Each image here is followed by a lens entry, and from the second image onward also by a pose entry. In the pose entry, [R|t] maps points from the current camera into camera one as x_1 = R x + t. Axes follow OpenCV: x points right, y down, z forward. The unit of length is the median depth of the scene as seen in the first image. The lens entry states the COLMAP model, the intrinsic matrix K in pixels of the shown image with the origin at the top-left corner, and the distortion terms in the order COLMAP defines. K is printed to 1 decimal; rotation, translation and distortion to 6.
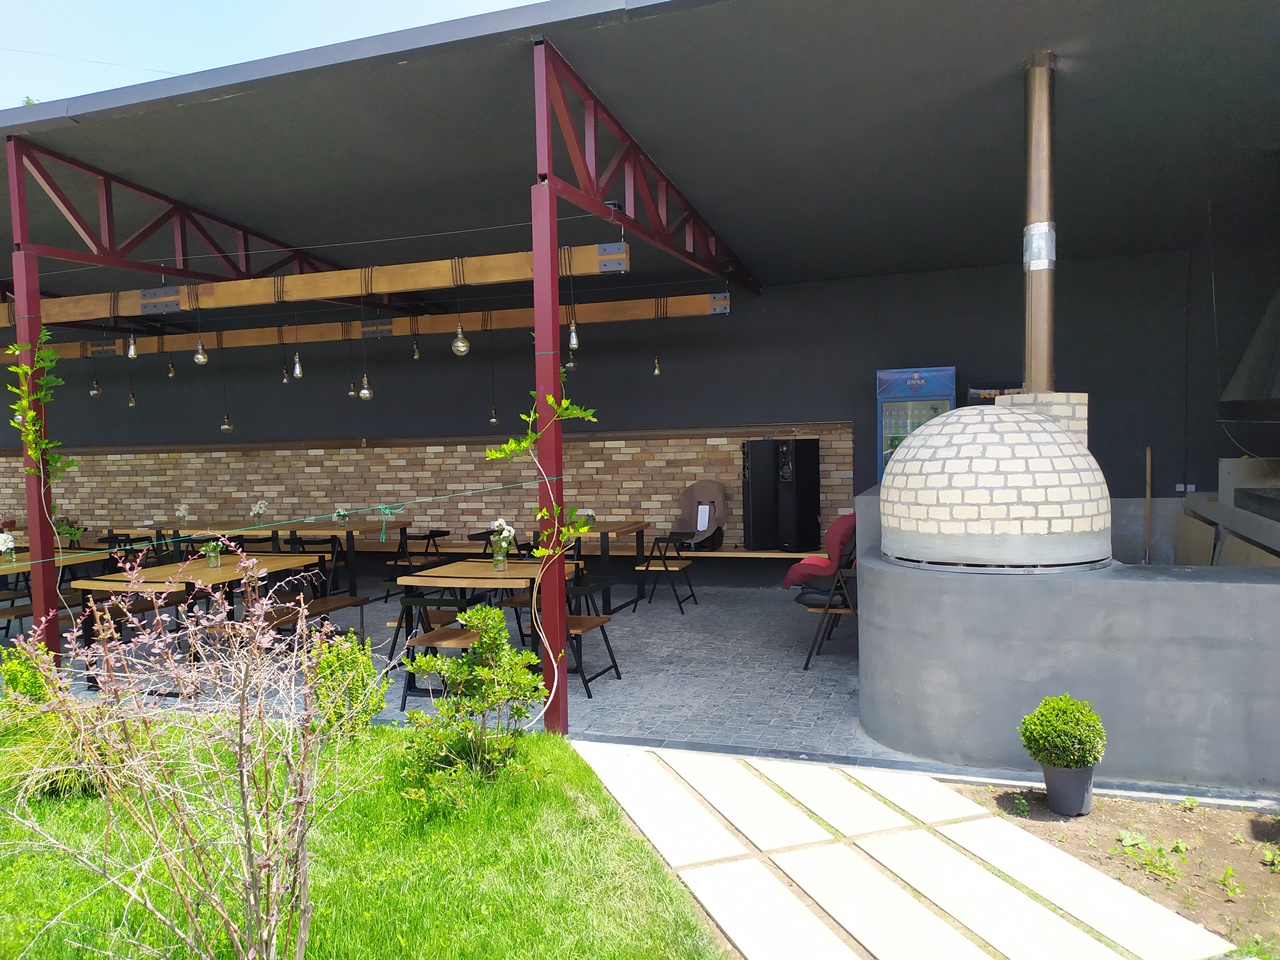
lens RADIAL K [[947.2, 0, 643.9], [0, 947.2, 482.0], [0, 0, 1]] dist [0.072532, -0.084221]
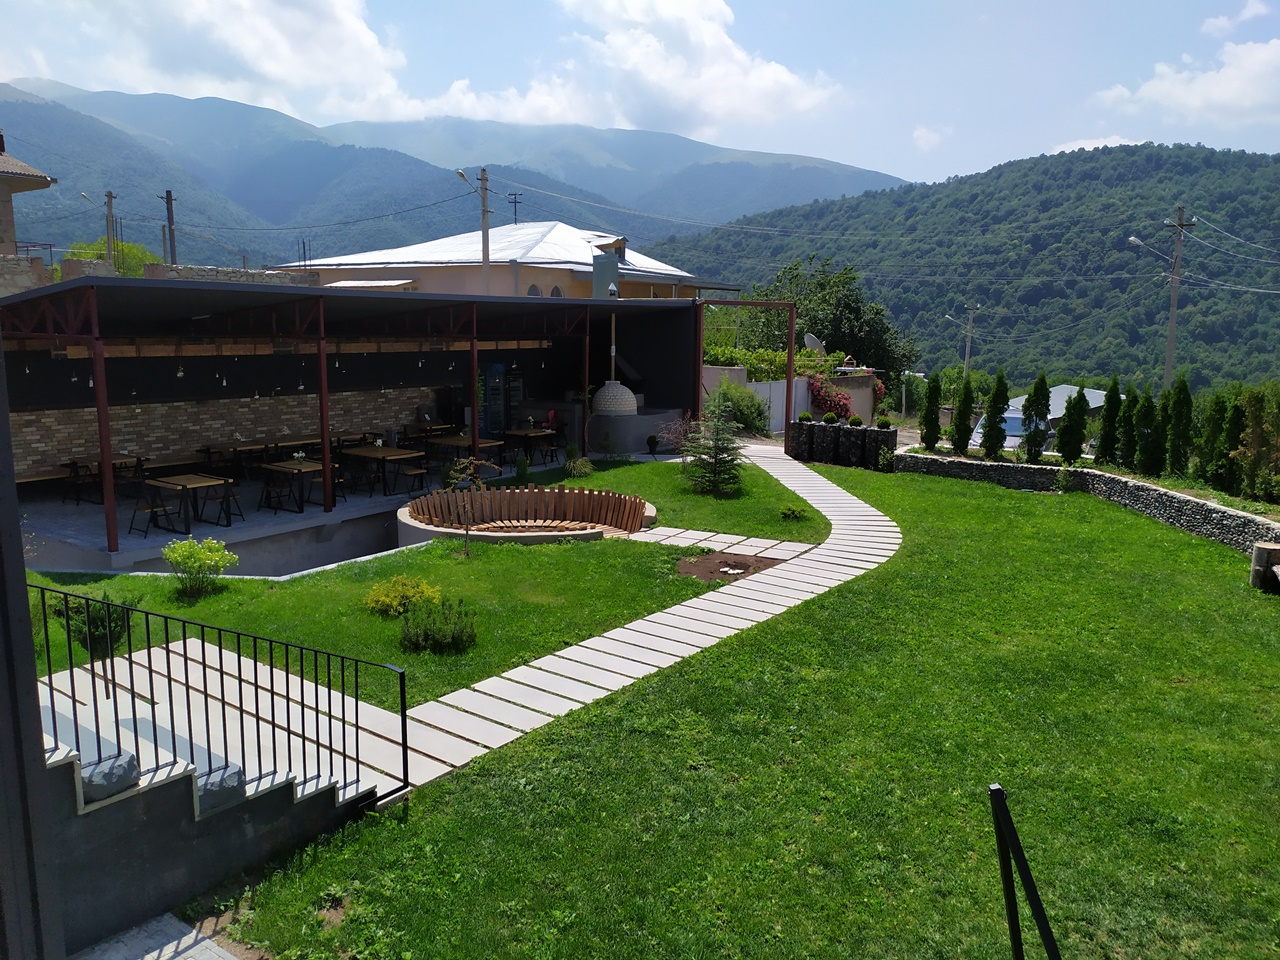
lens RADIAL K [[947.2, 0, 651.6], [0, 947.2, 487.5], [0, 0, 1]] dist [0.072532, -0.084221]
pose [[0.256885, -0.132295, 0.957344, -1.792396], [0.030386, 0.991202, 0.128820, -0.072546], [-0.965964, -0.004002, 0.258645, -0.183148]]
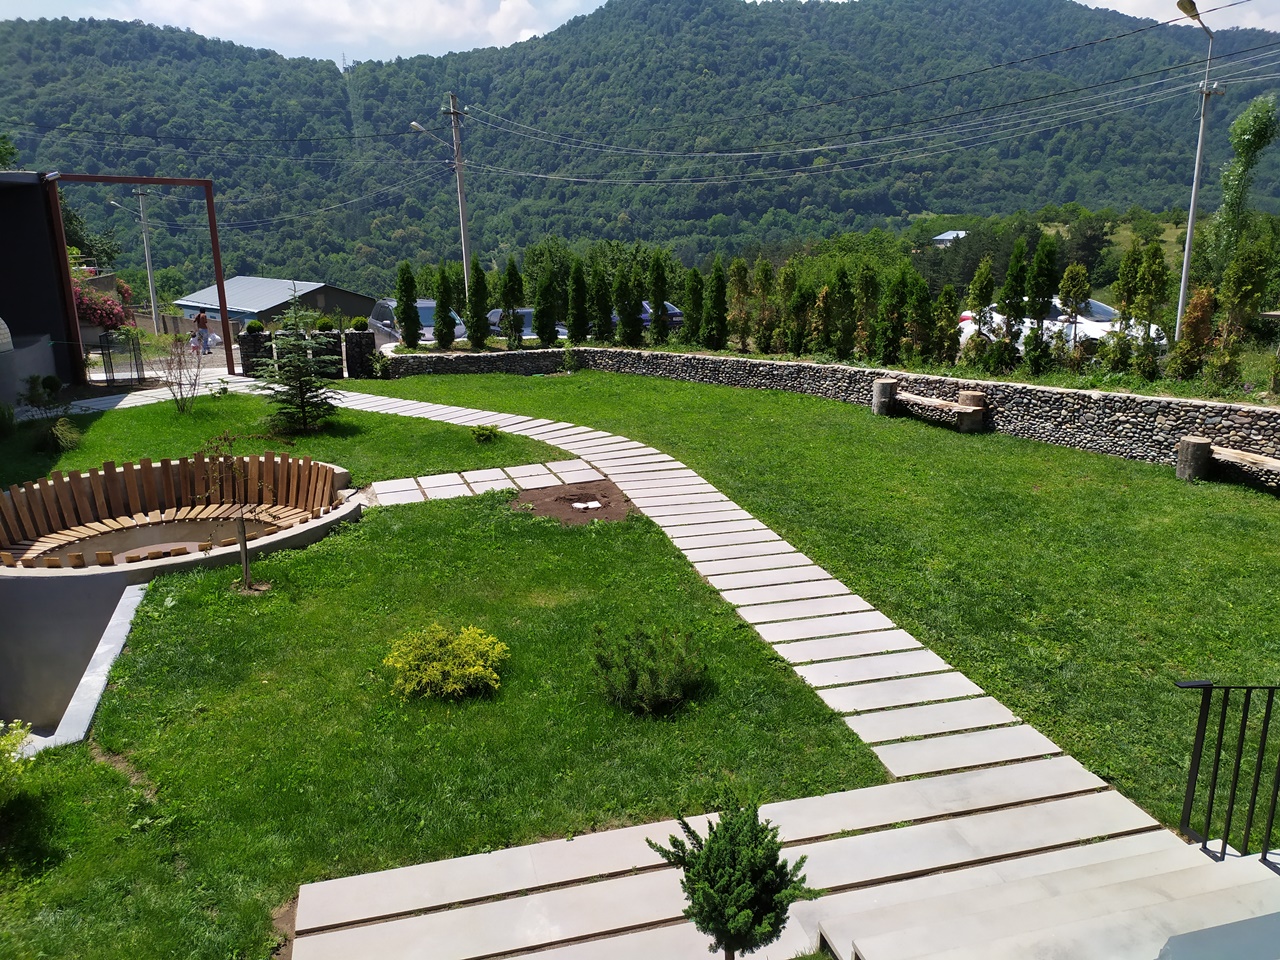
lens RADIAL K [[947.2, 0, 637.3], [0, 947.2, 479.6], [0, 0, 1]] dist [0.072532, -0.084221]
pose [[-0.598873, -0.181775, 0.779942, -1.479733], [0.063541, 0.960044, 0.272540, -0.104320], [-0.798319, 0.212775, -0.563394, 0.475570]]
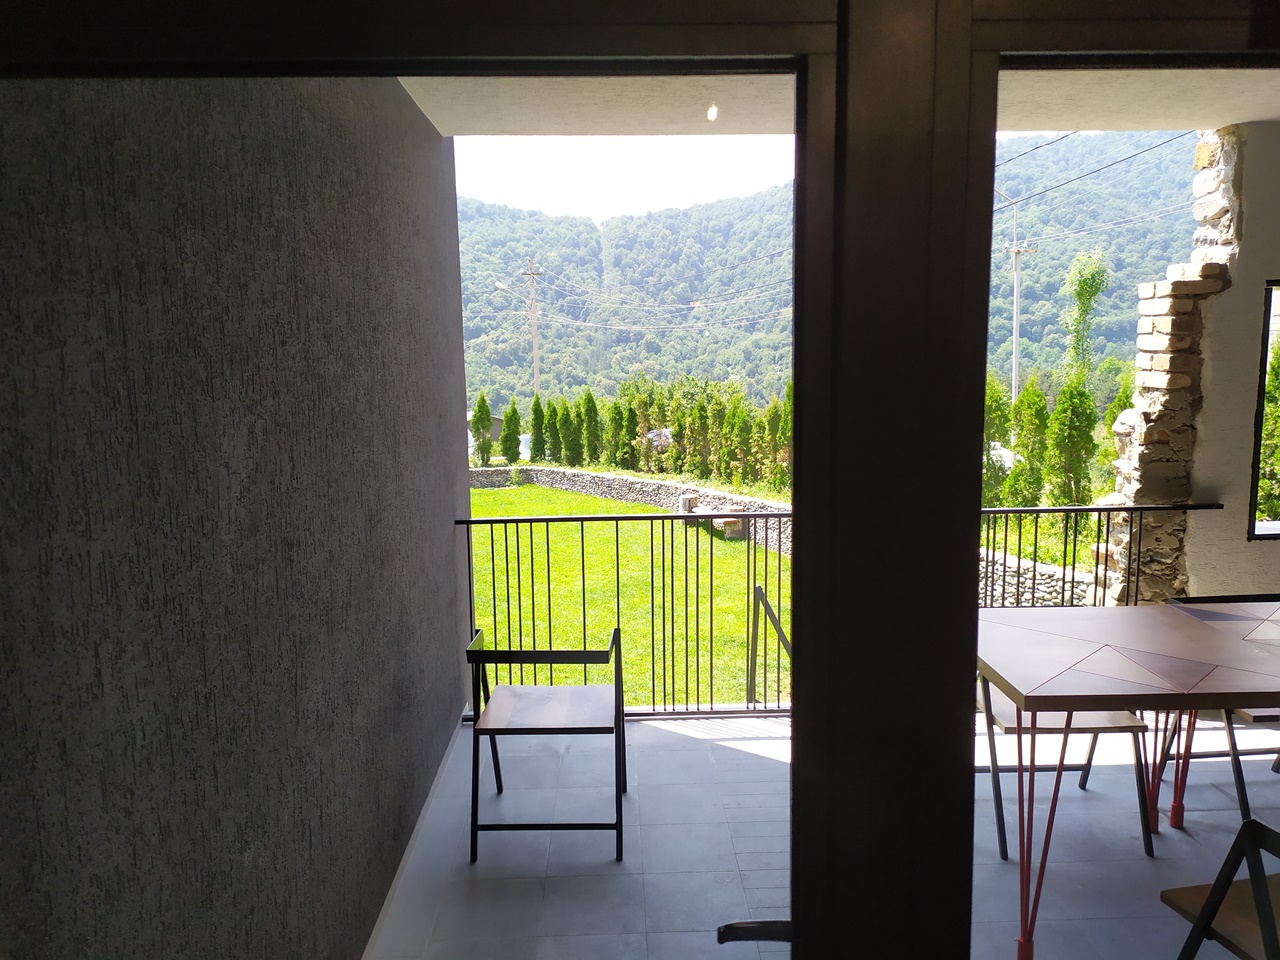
lens RADIAL K [[947.2, 0, 645.6], [0, 947.2, 469.5], [0, 0, 1]] dist [0.072532, -0.084221]
pose [[-0.398687, -0.076644, 0.913879, -2.018521], [0.075831, 0.990334, 0.116139, -0.084561], [-0.913947, 0.115604, -0.389021, 0.099851]]
